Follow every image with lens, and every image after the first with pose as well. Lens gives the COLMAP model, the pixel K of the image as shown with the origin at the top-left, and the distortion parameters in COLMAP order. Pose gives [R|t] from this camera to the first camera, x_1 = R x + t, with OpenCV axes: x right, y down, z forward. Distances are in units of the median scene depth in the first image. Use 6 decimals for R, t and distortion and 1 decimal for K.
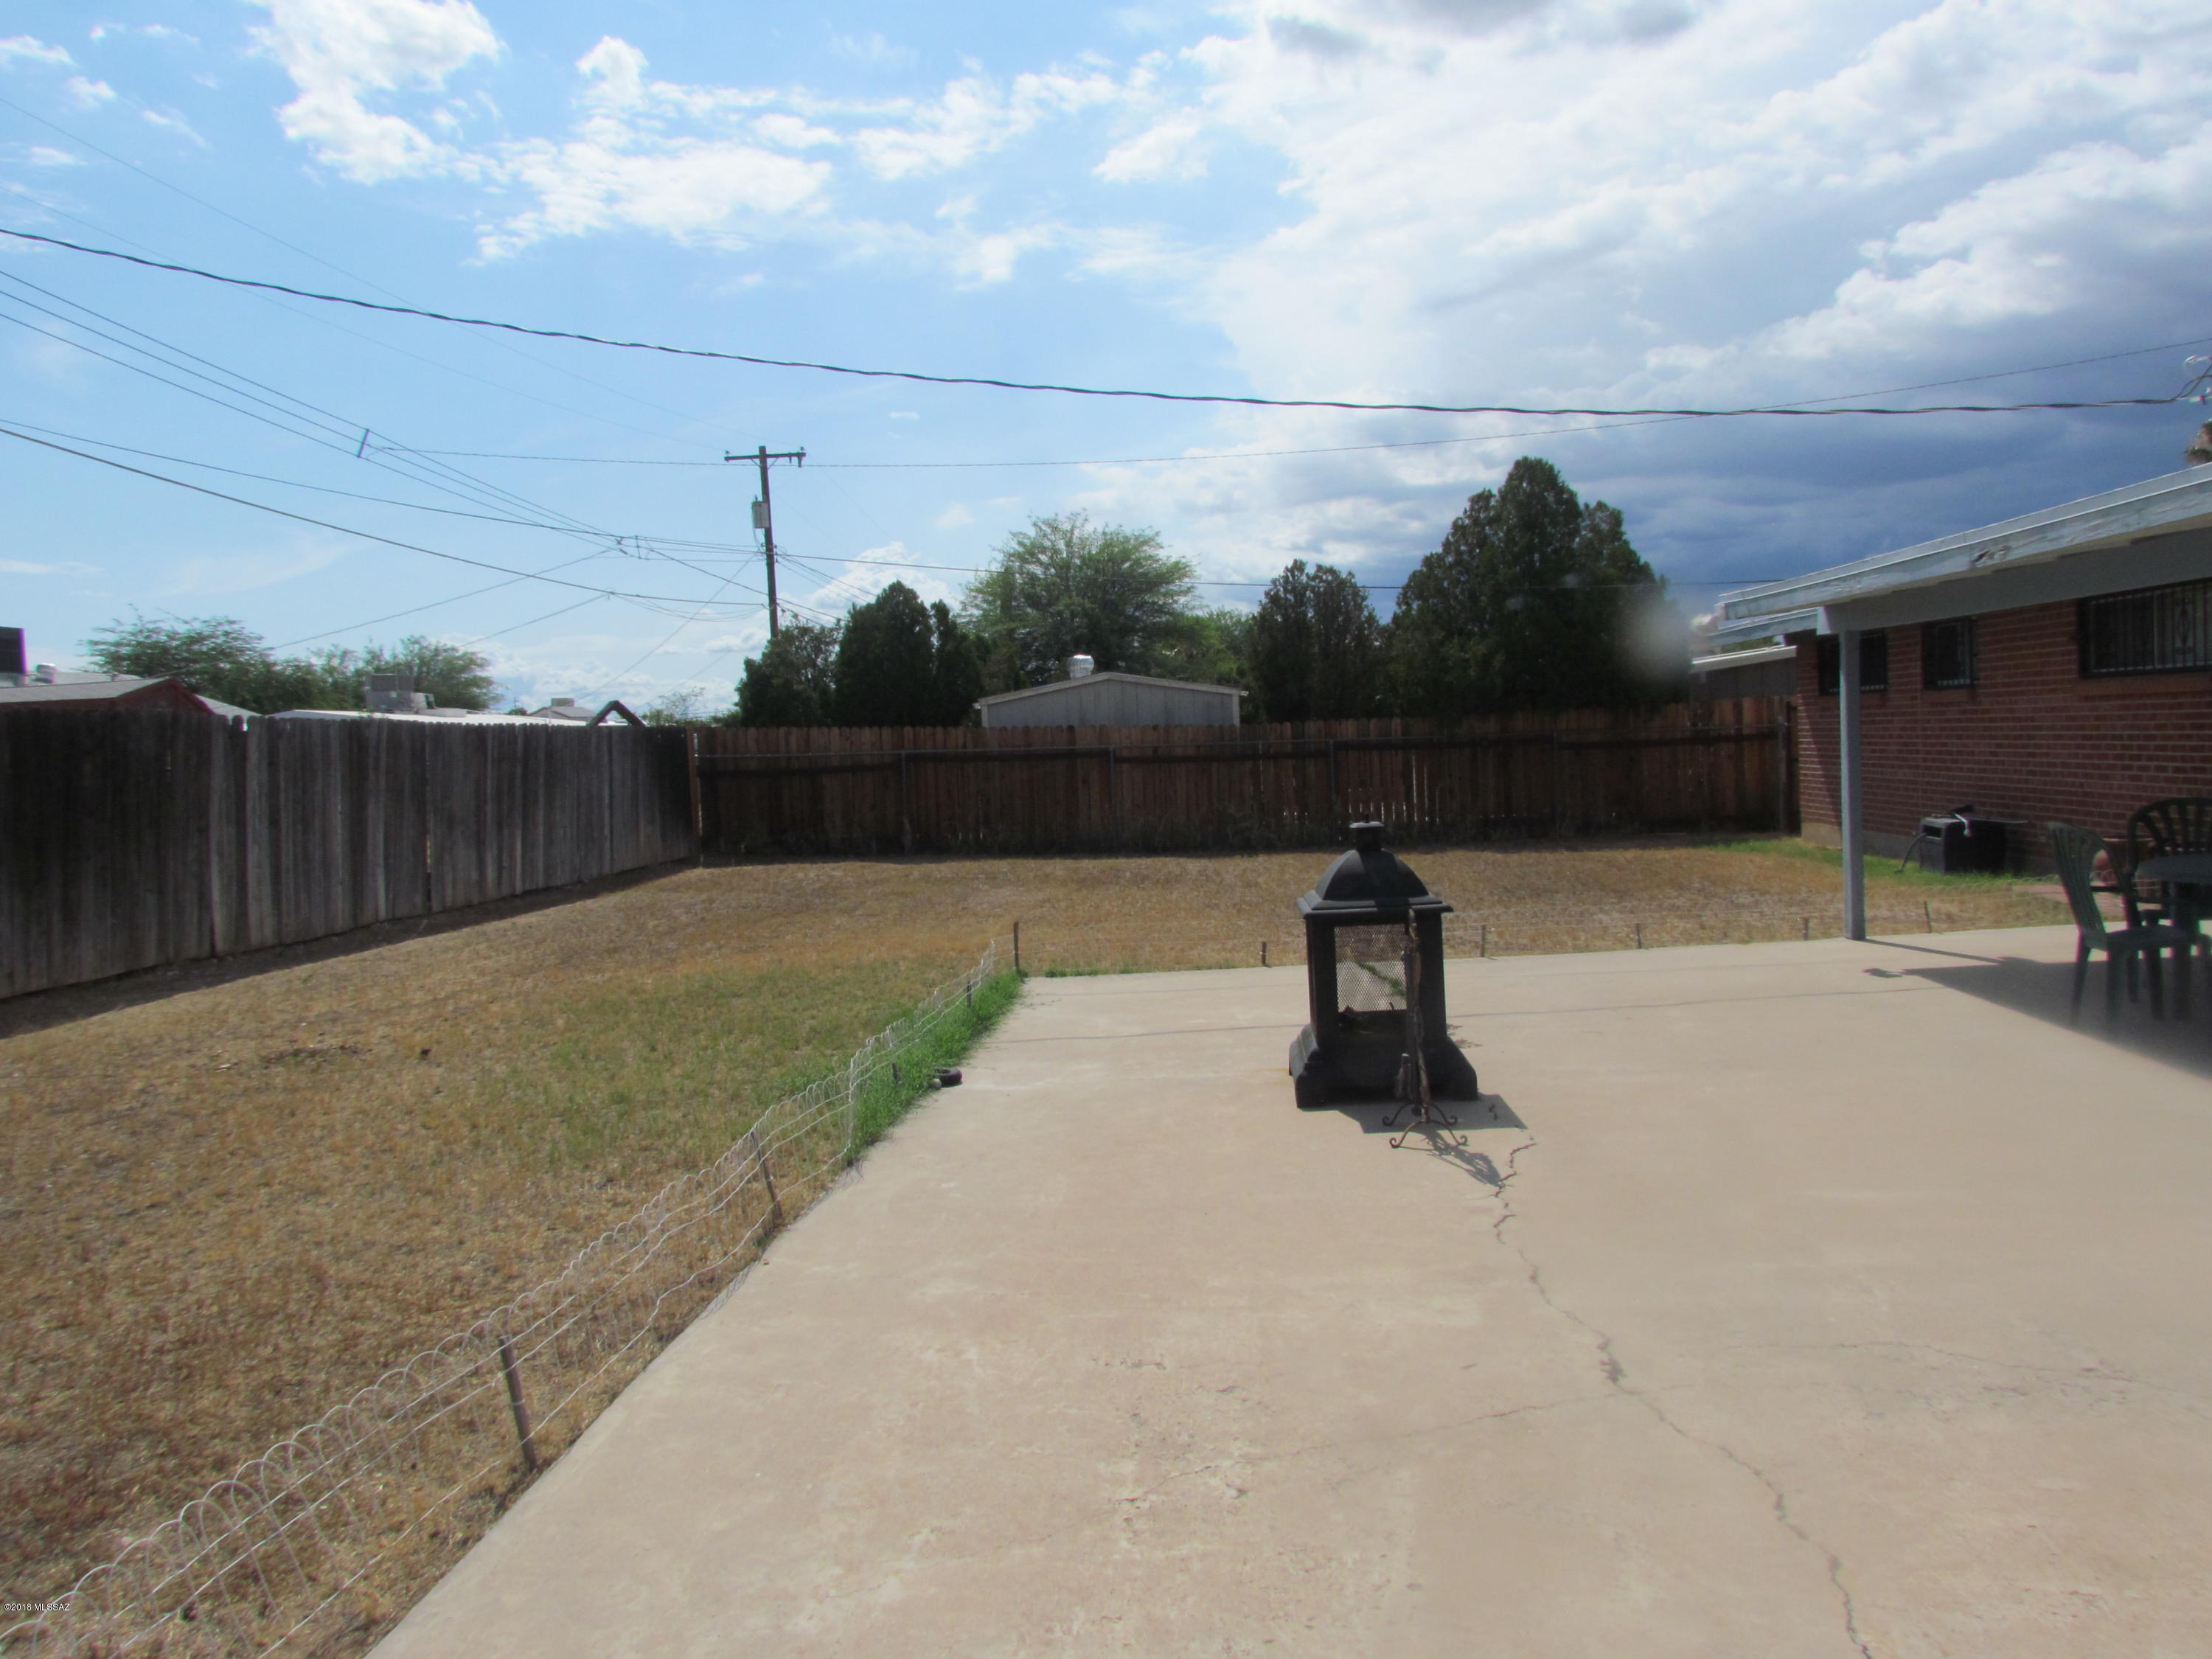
lens RADIAL K [[1589.1, 0, 1103.9], [0, 1589.1, 833.1], [0, 0, 1]] dist [-0.000166, -0.003597]
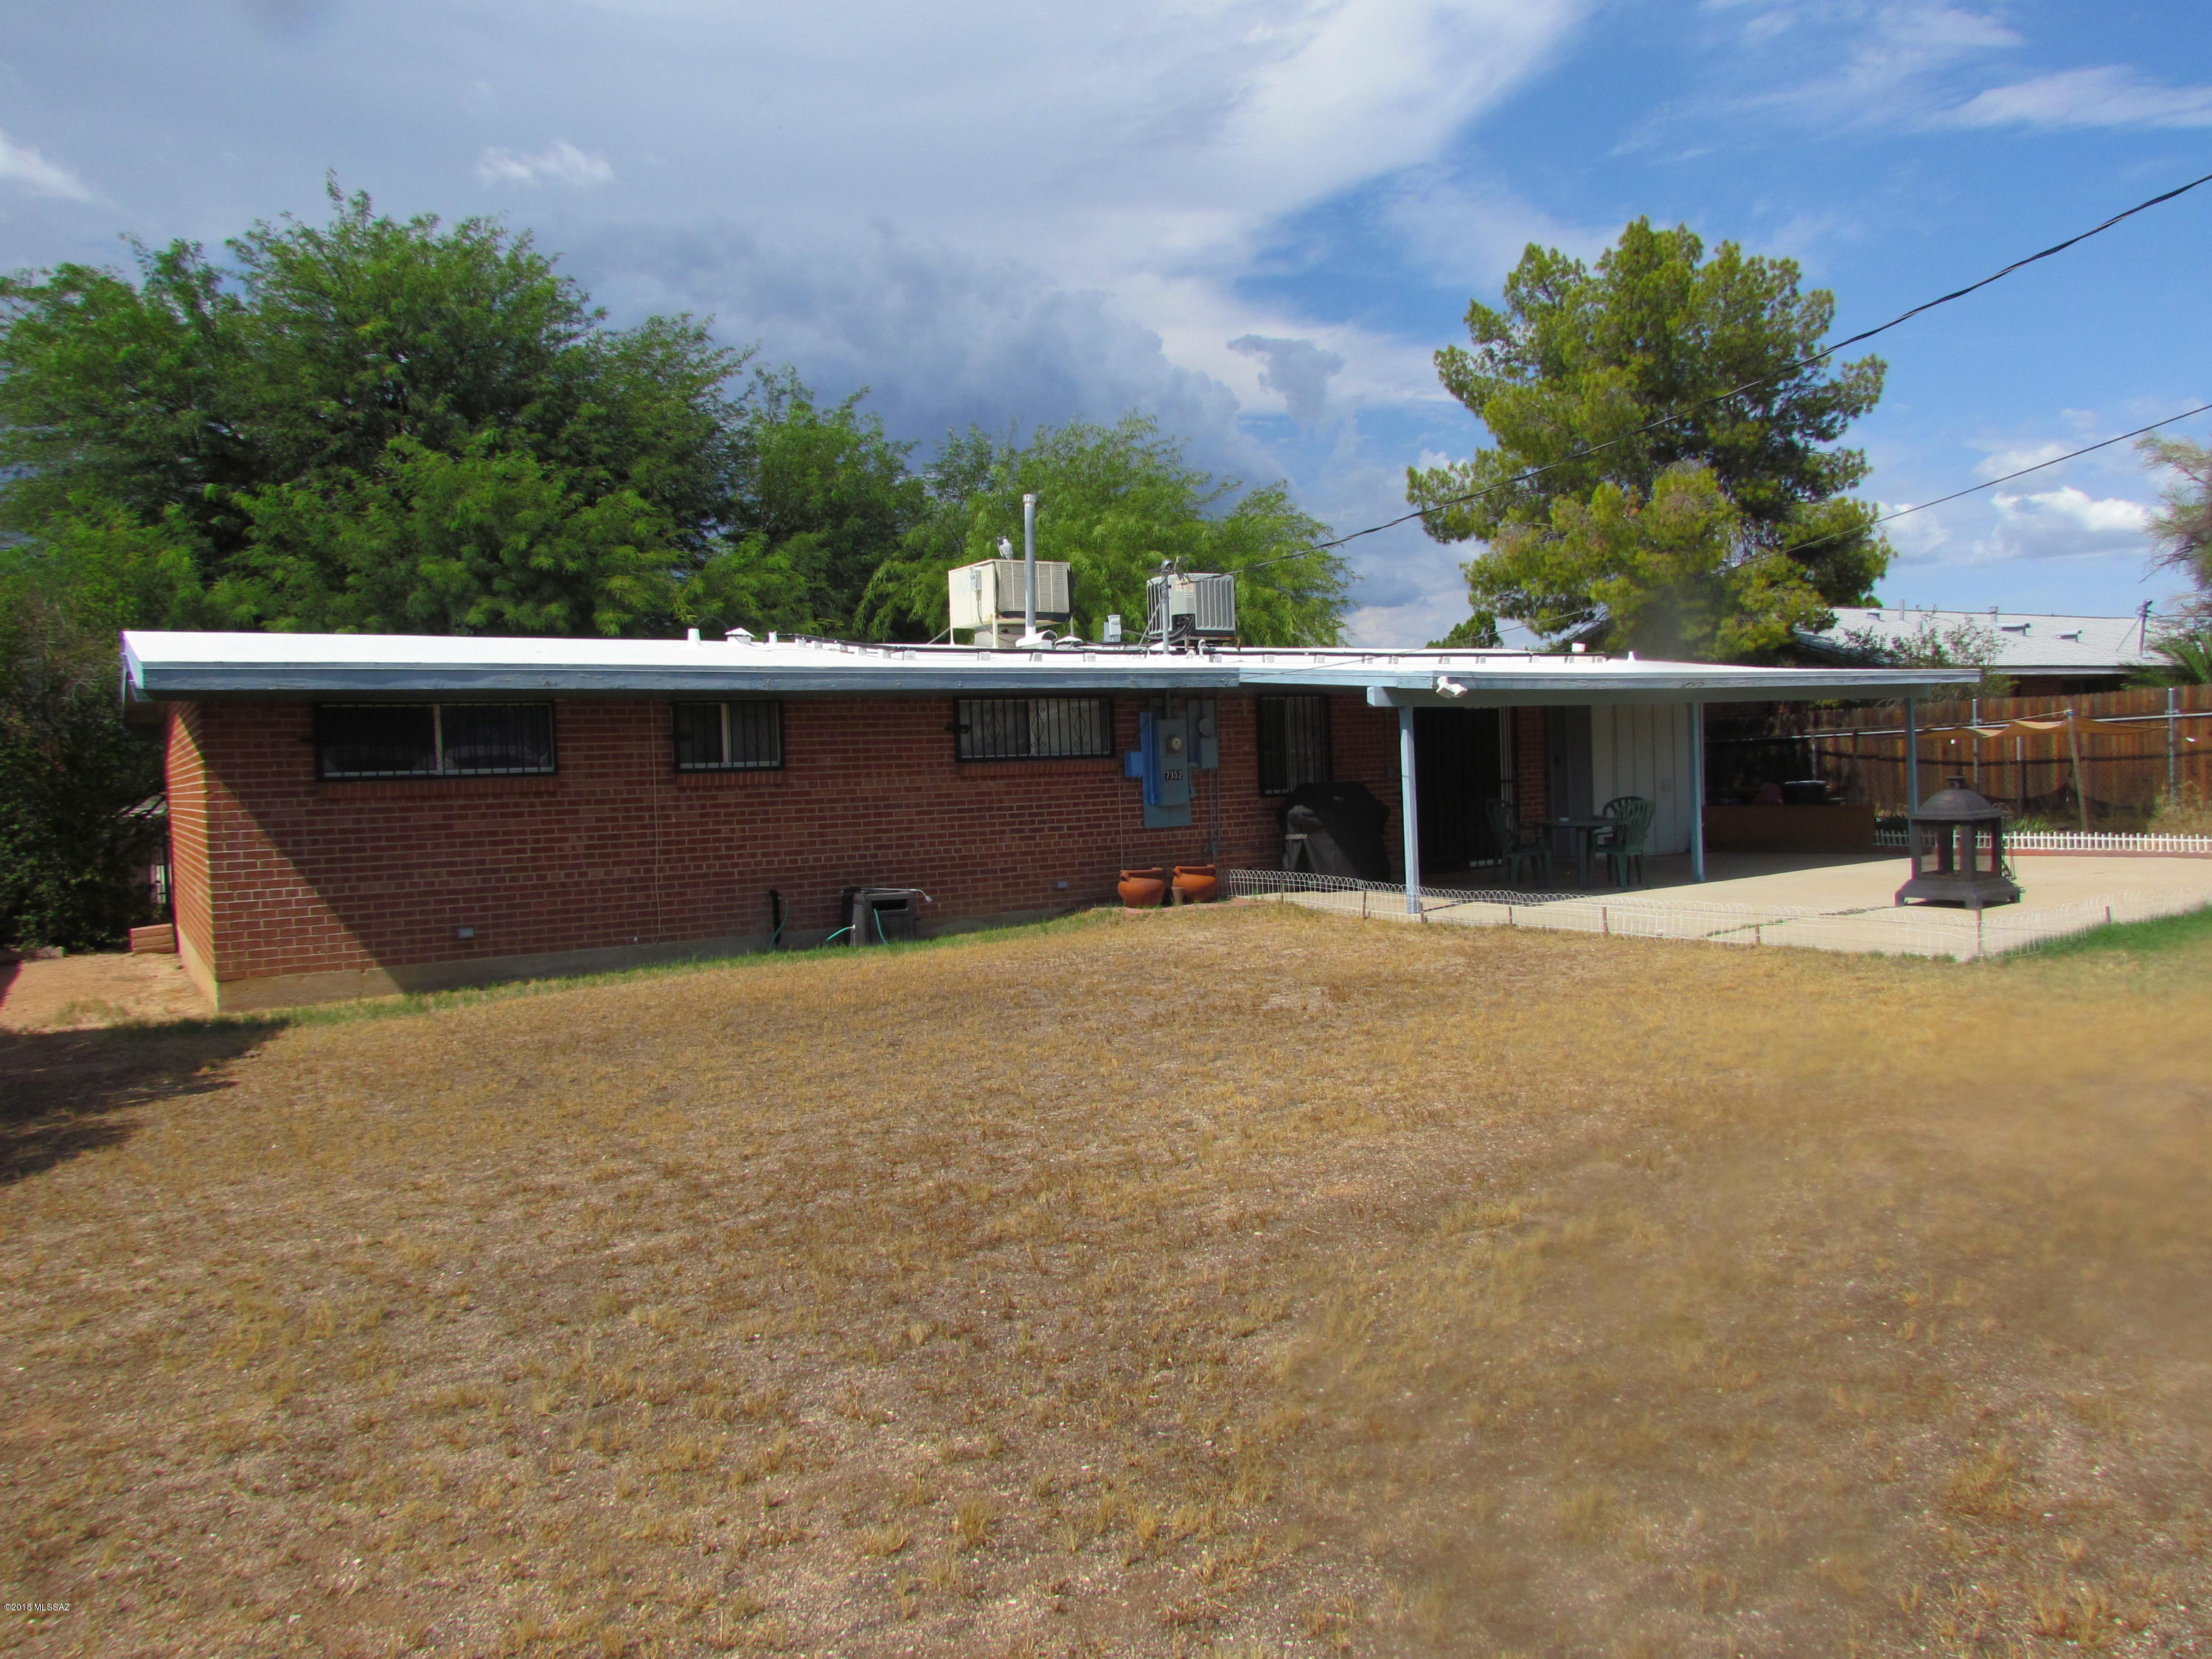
lens RADIAL K [[1500.5, 0, 1103.3], [0, 1500.5, 834.6], [0, 0, 1]] dist [0.005292, 0.000507]
pose [[-0.617971, 0.044265, 0.784954, -0.190076], [0.116381, 0.992565, 0.035651, -0.041570], [-0.777539, 0.113385, -0.618528, 0.945477]]
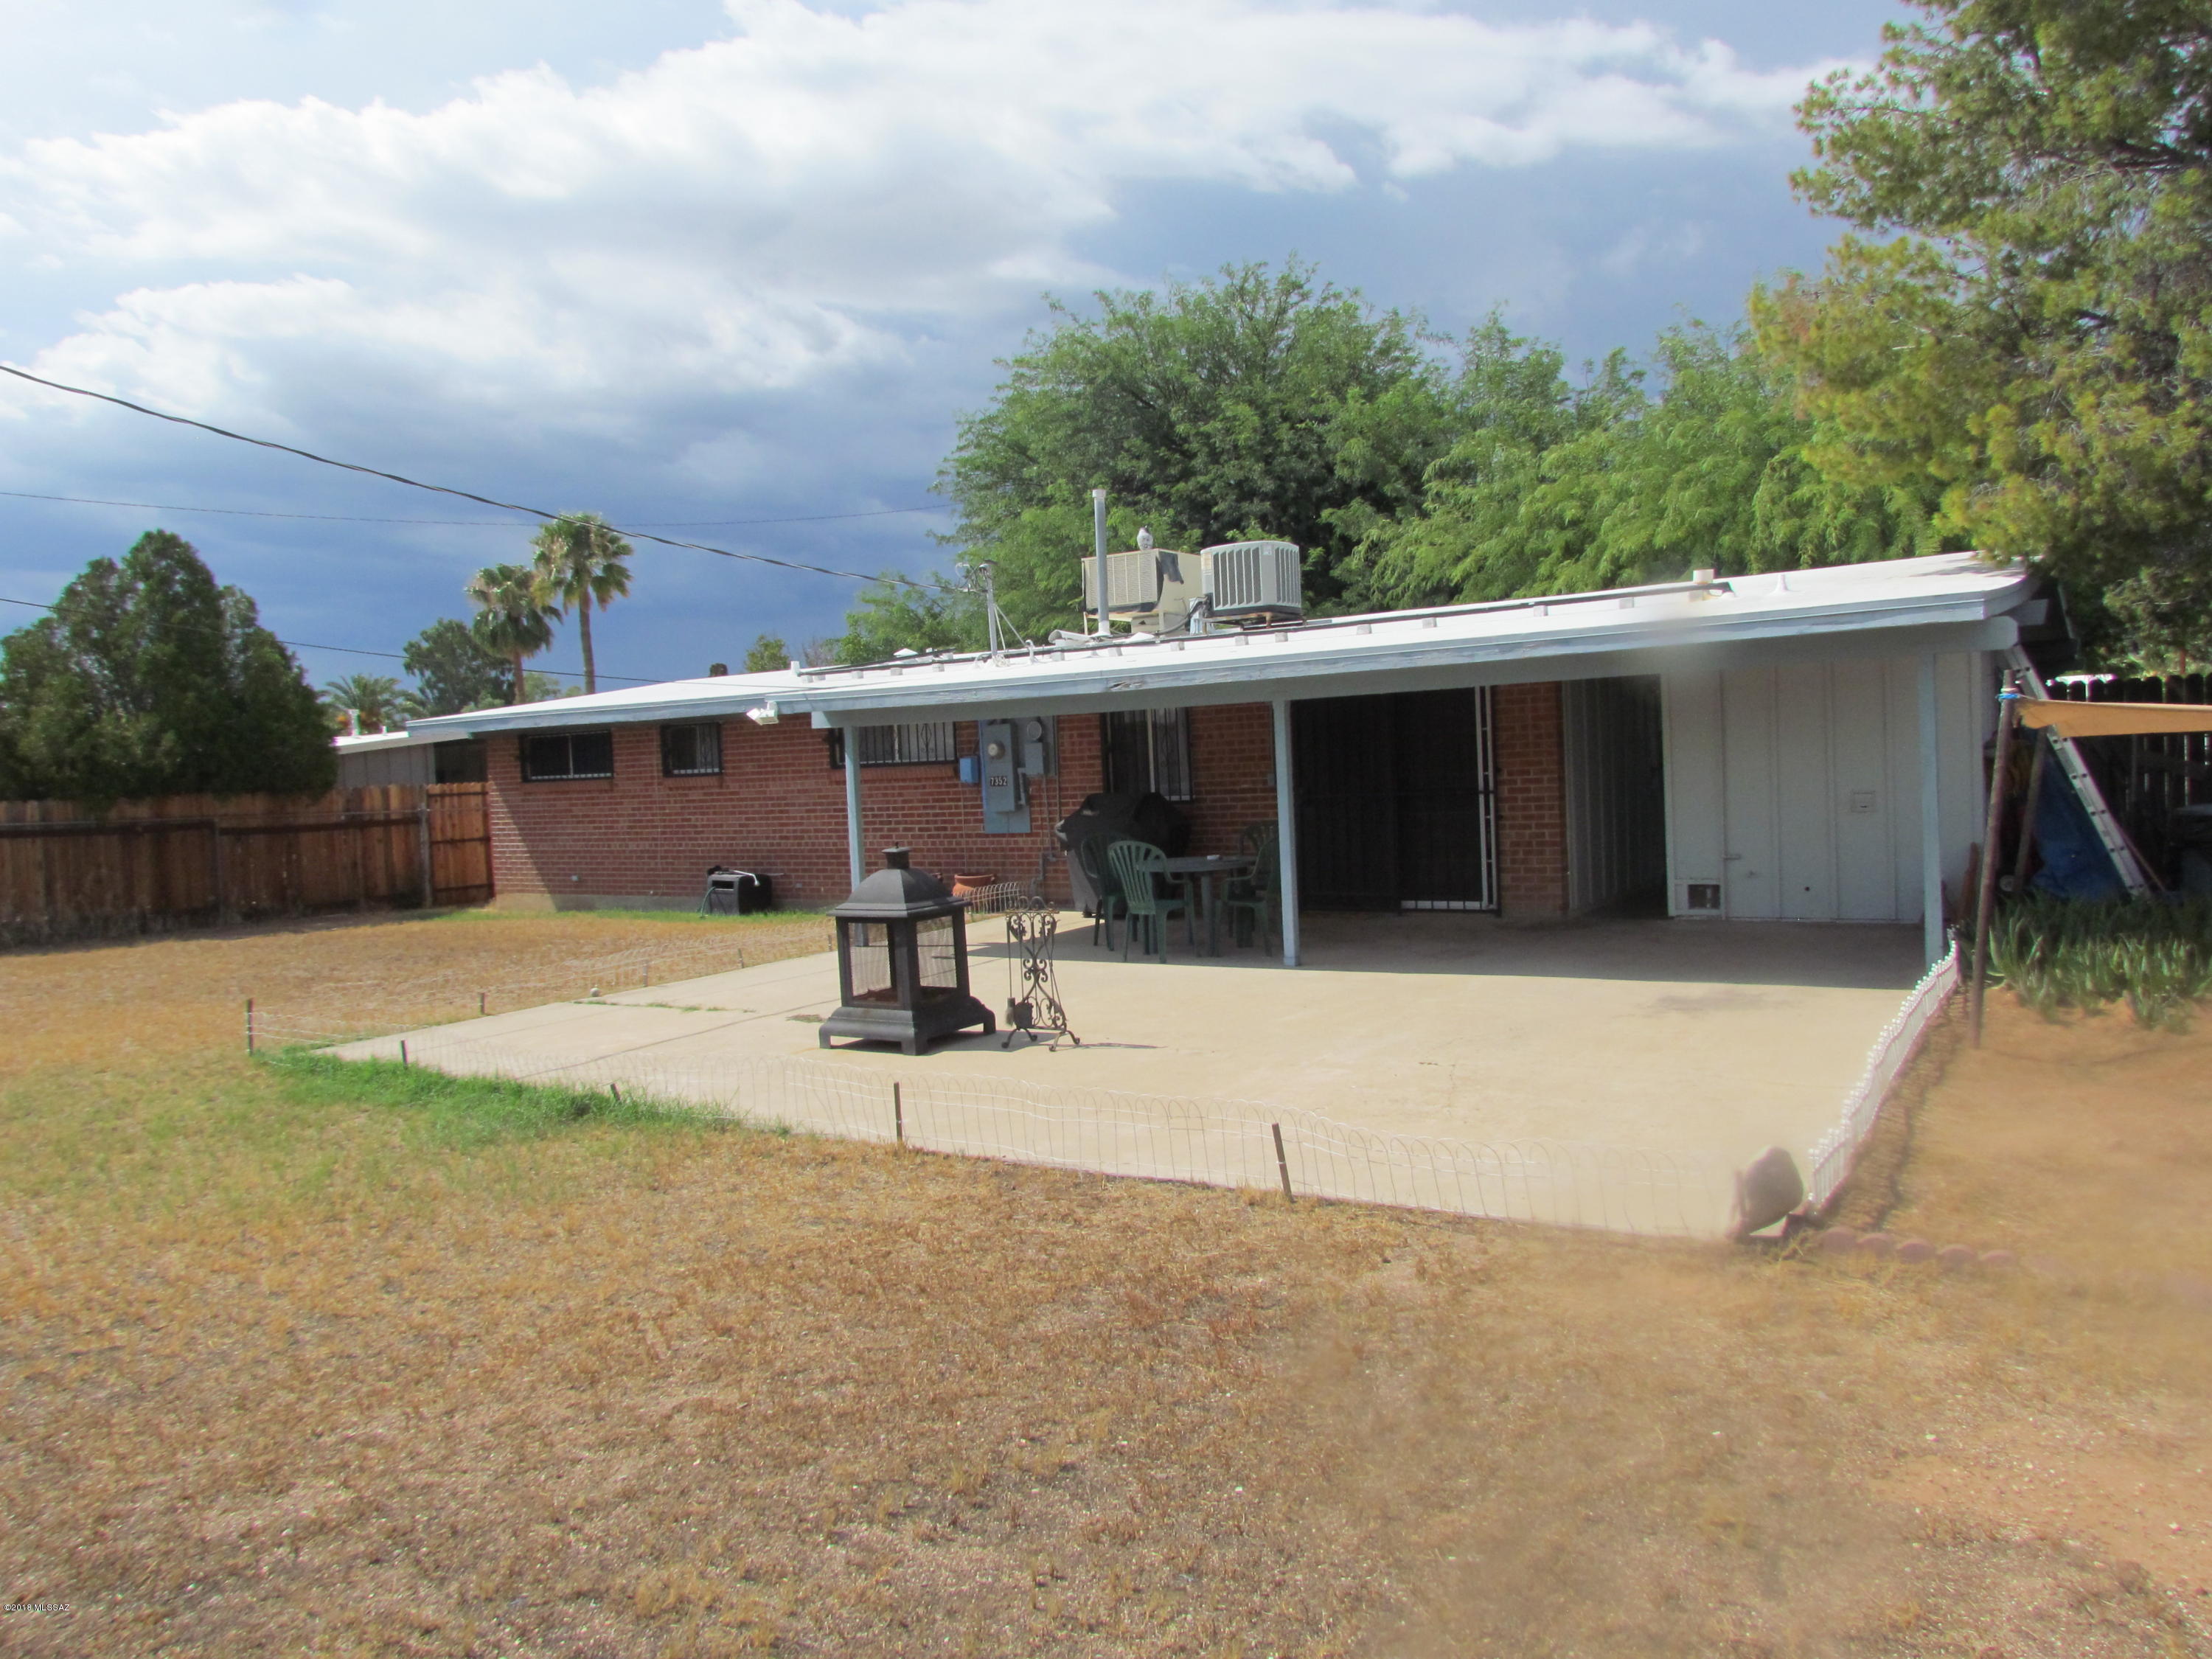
lens RADIAL K [[1589.1, 0, 1101.2], [0, 1589.1, 823.4], [0, 0, 1]] dist [-0.000166, -0.003597]
pose [[0.496058, -0.001546, 0.868288, -0.289547], [0.065680, 0.997200, -0.035748, 0.010291], [-0.865802, 0.074762, 0.494771, 0.056737]]
